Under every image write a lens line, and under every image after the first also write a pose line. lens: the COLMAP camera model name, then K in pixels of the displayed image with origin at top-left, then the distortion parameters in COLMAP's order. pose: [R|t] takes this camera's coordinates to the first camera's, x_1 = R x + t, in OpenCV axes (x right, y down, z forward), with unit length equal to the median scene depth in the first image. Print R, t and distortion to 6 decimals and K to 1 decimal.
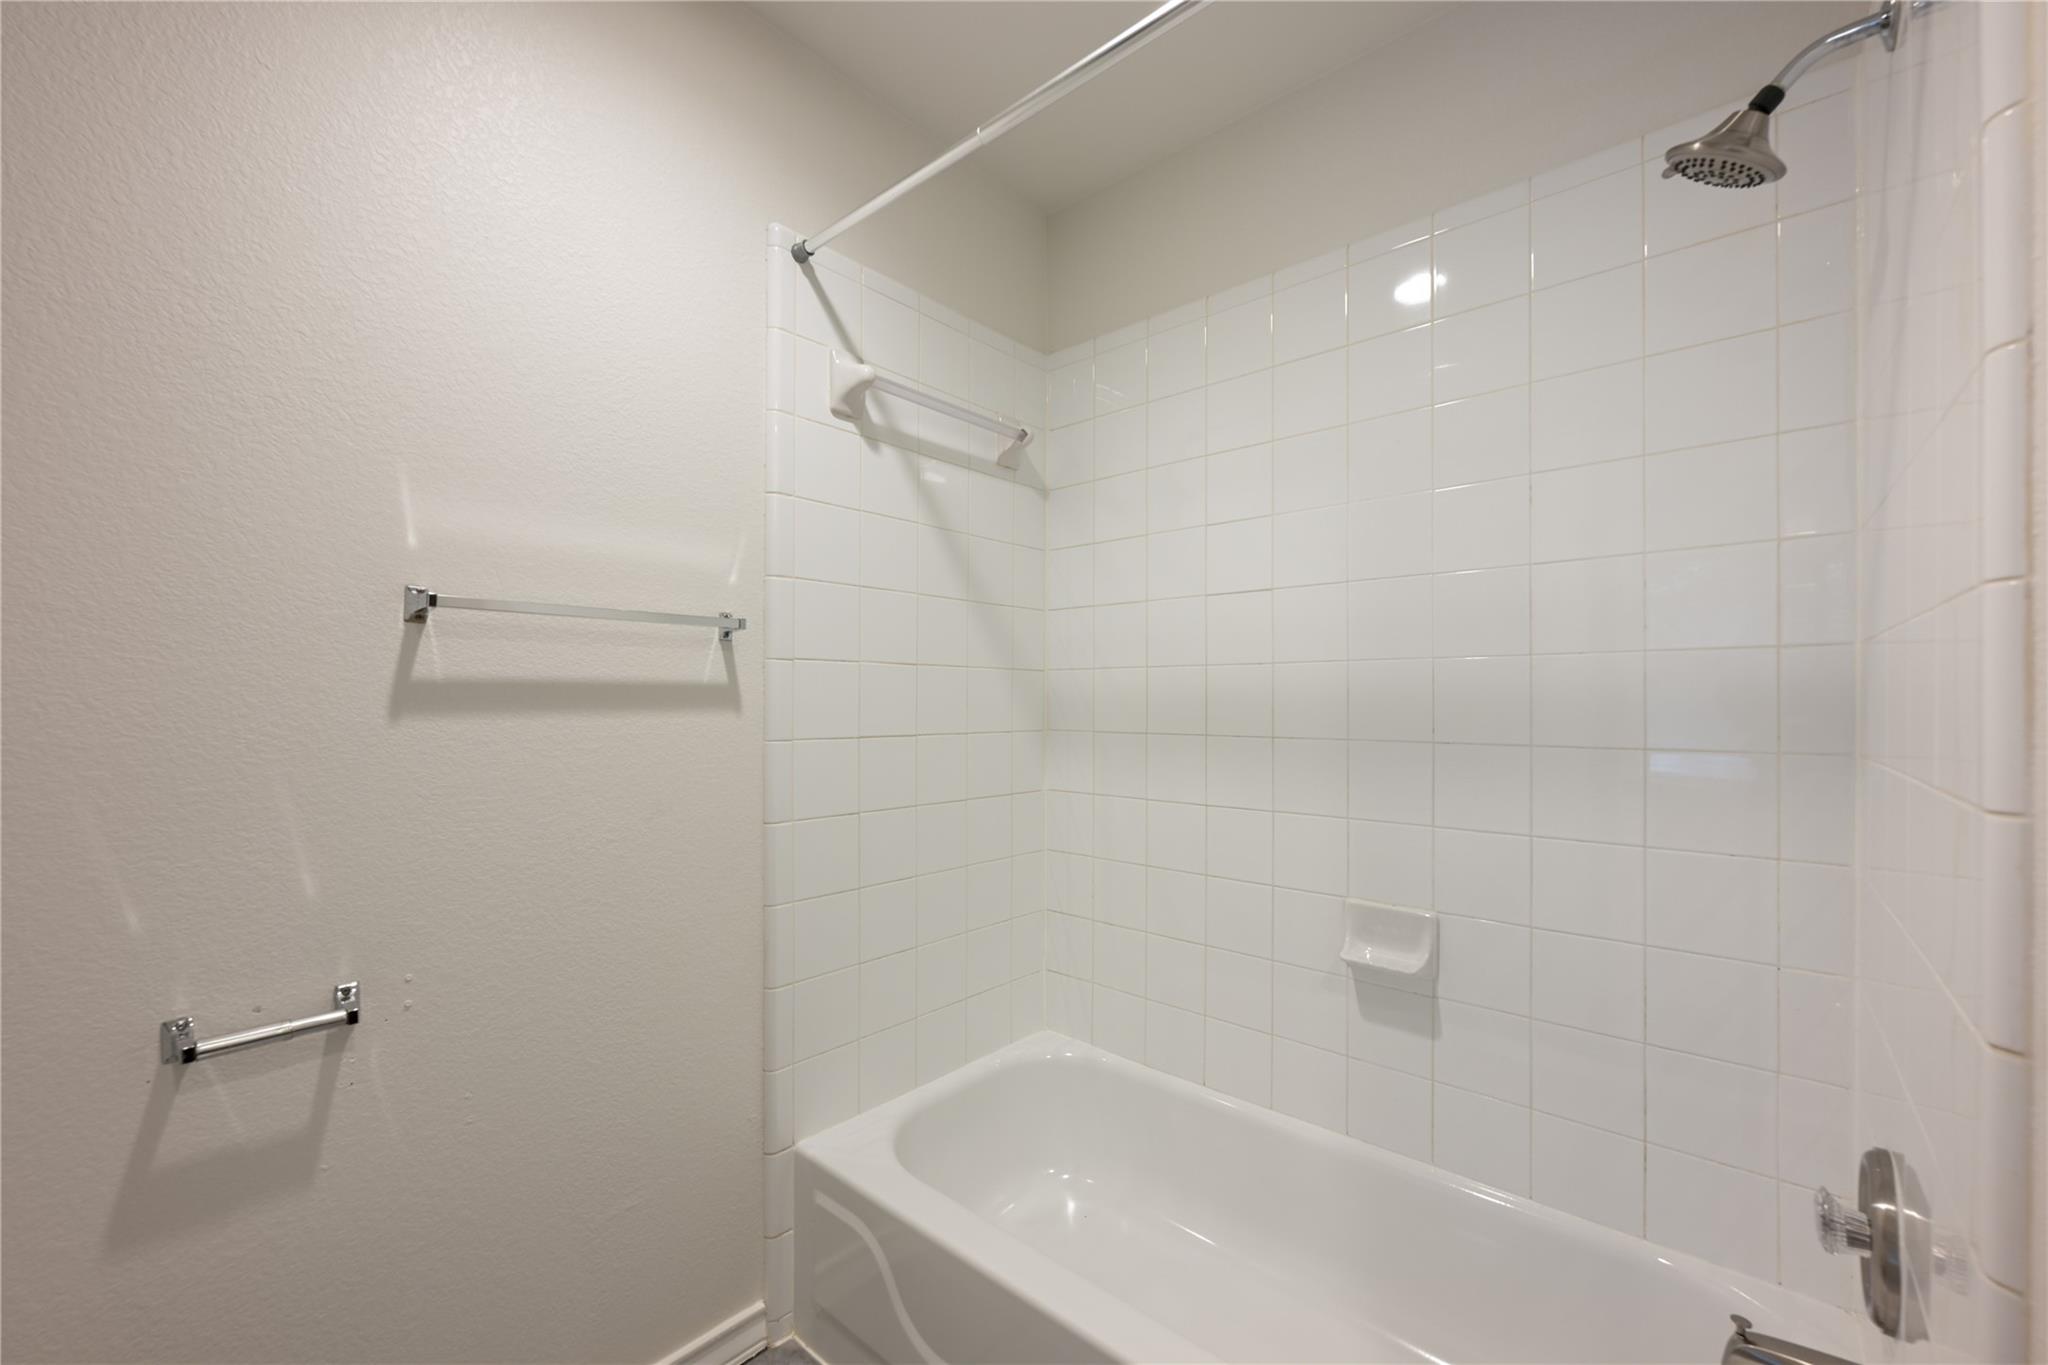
lens RADIAL K [[805.2, 0, 1027.0], [0, 805.2, 703.9], [0, 0, 1]] dist [0.000113, 0.000037]
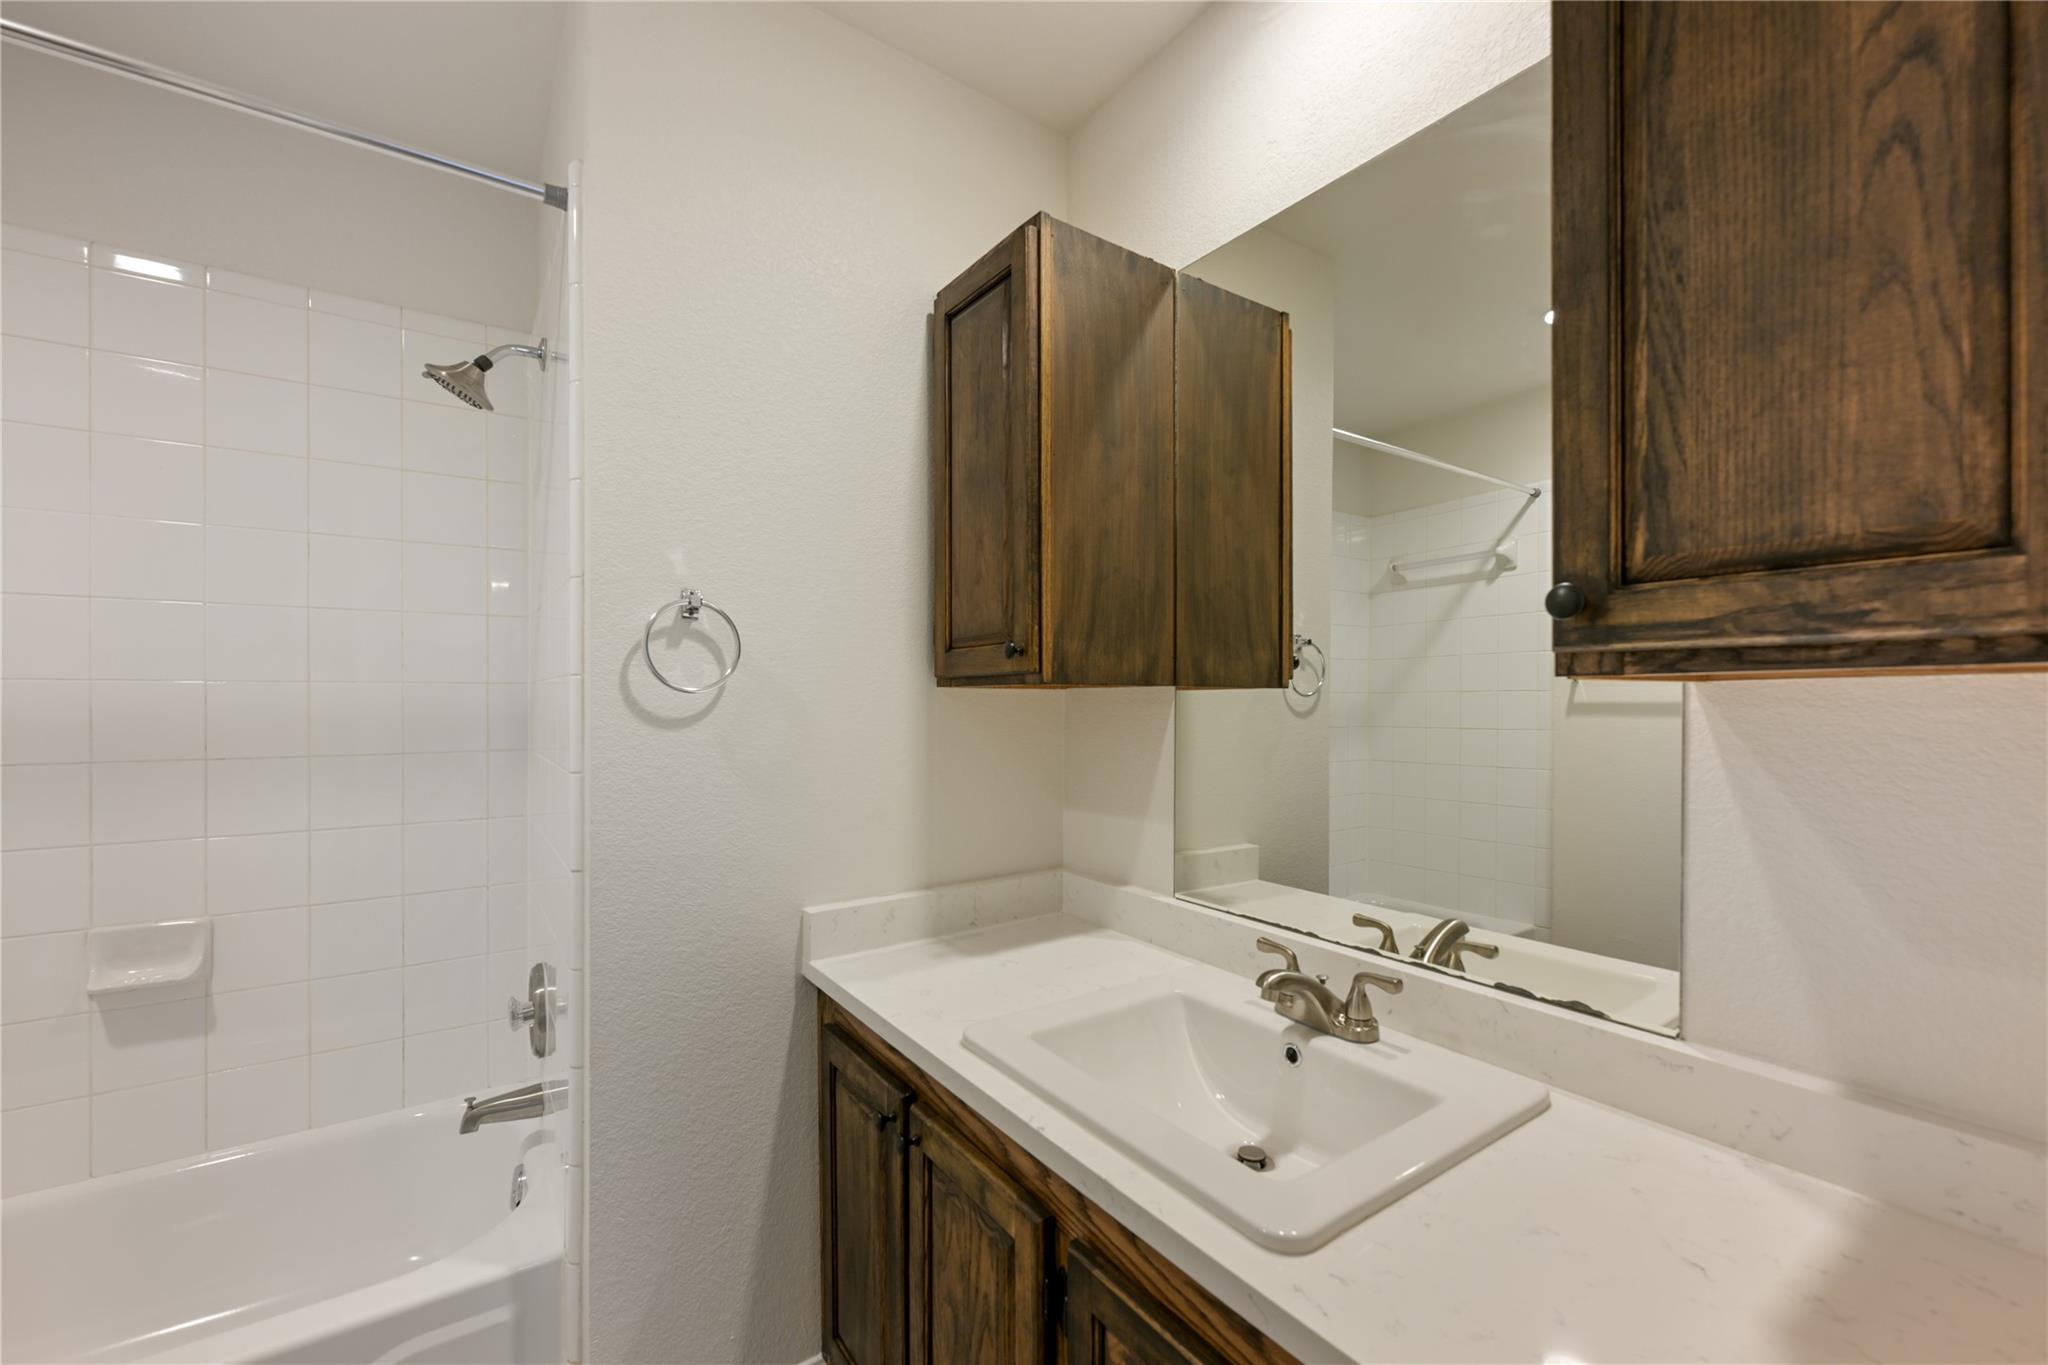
lens RADIAL K [[805.2, 0, 1022.3], [0, 805.2, 698.0], [0, 0, 1]] dist [0.000113, 0.000037]
pose [[0.220919, 0.000085, 0.975292, -0.471218], [0.000689, 1.000000, -0.000243, -0.051218], [-0.975292, 0.000726, 0.220919, -0.466639]]
